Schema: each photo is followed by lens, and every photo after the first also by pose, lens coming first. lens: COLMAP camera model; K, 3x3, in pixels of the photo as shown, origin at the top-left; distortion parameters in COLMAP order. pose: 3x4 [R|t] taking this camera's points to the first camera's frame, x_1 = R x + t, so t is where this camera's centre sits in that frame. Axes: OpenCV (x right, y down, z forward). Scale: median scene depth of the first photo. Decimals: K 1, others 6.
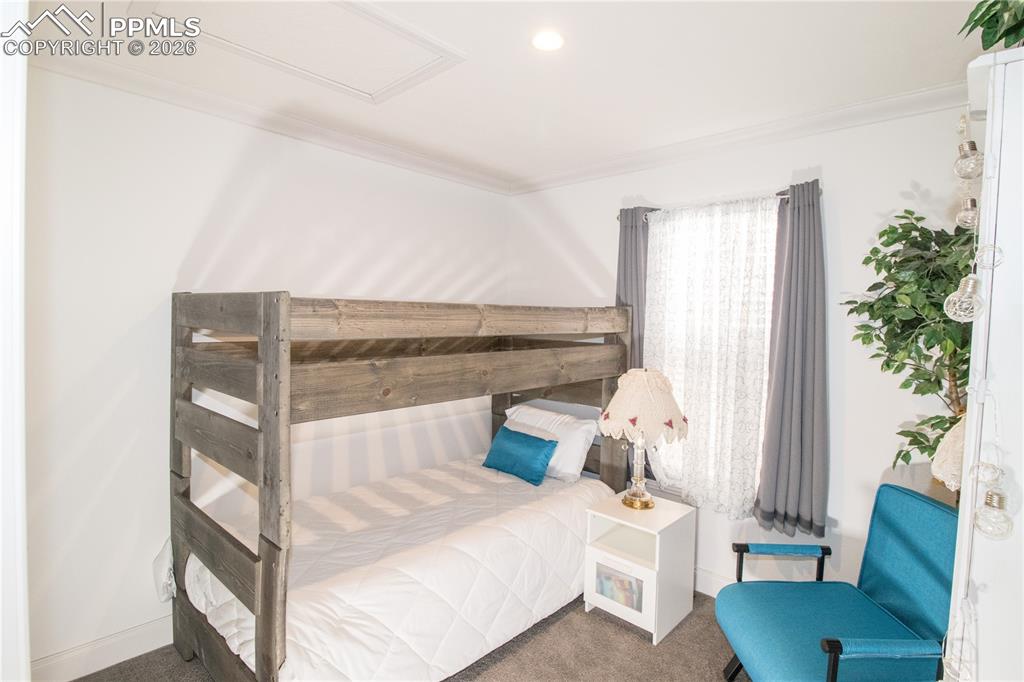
lens RADIAL K [[512.2, 0, 513.1], [0, 512.2, 336.8], [0, 0, 1]] dist [0.002215, -0.012990]
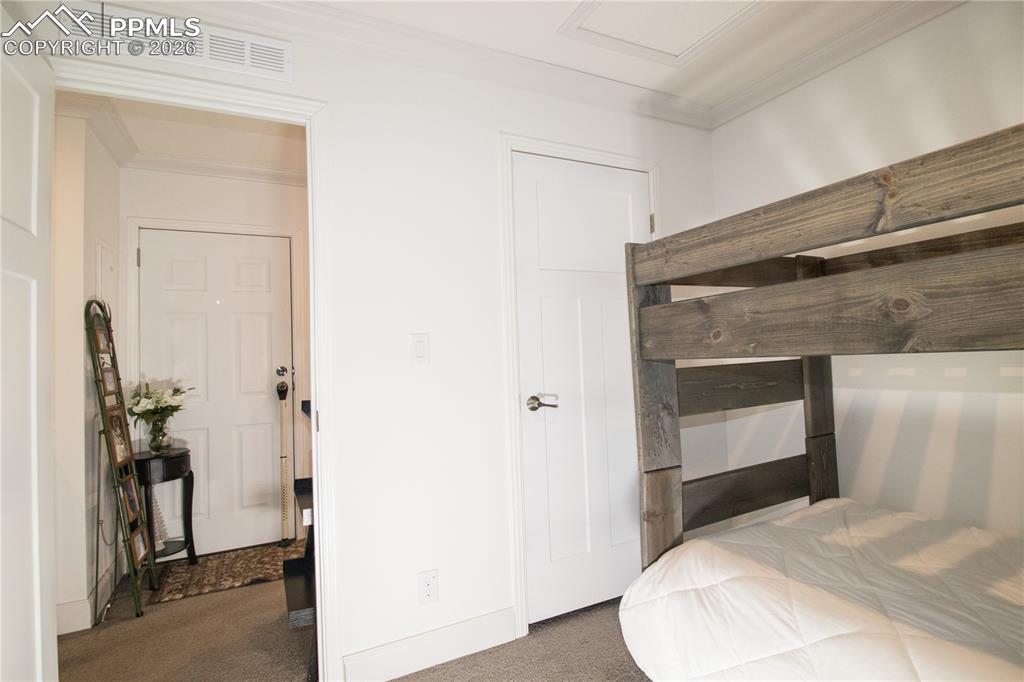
lens RADIAL K [[512.2, 0, 512.2], [0, 512.2, 336.7], [0, 0, 1]] dist [0.002215, -0.012990]
pose [[-0.348003, -0.034982, -0.936840, 0.620037], [-0.000721, 0.999313, -0.037047, 0.141875], [0.937493, -0.012217, -0.347790, 0.986826]]
